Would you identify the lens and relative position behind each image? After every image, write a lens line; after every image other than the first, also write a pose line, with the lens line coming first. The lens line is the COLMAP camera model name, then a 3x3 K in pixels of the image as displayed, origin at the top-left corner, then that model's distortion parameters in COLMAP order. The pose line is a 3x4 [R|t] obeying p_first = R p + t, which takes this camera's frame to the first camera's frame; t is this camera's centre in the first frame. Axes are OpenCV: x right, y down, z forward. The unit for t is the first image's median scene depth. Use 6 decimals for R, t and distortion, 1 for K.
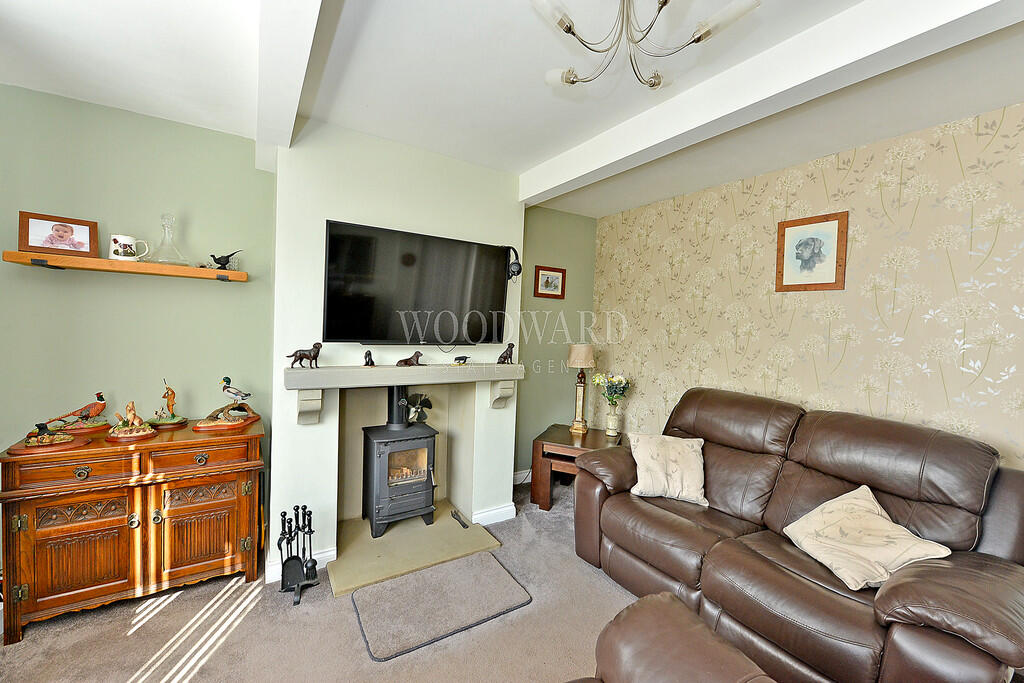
lens RADIAL K [[403.6, 0, 510.1], [0, 403.6, 336.5], [0, 0, 1]] dist [-0.010984, -0.000126]
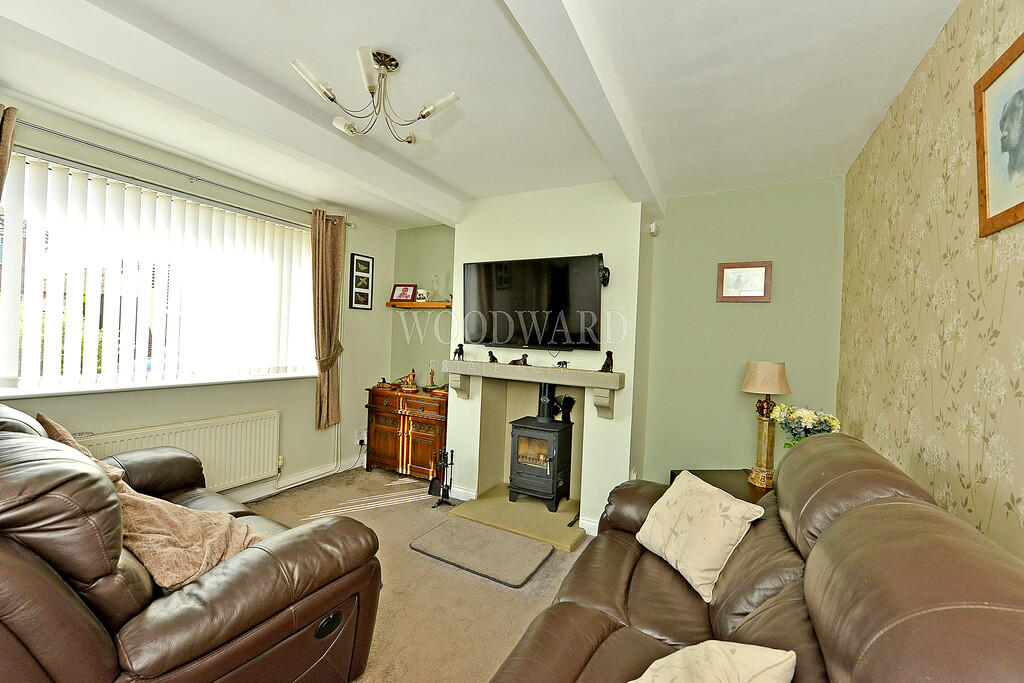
lens RADIAL K [[403.6, 0, 512.5], [0, 403.6, 337.2], [0, 0, 1]] dist [-0.010984, -0.000126]
pose [[0.492137, -0.017560, -0.870340, 0.938735], [-0.049890, 0.997584, -0.048338, 0.054172], [0.869087, 0.067211, 0.490073, 0.412056]]
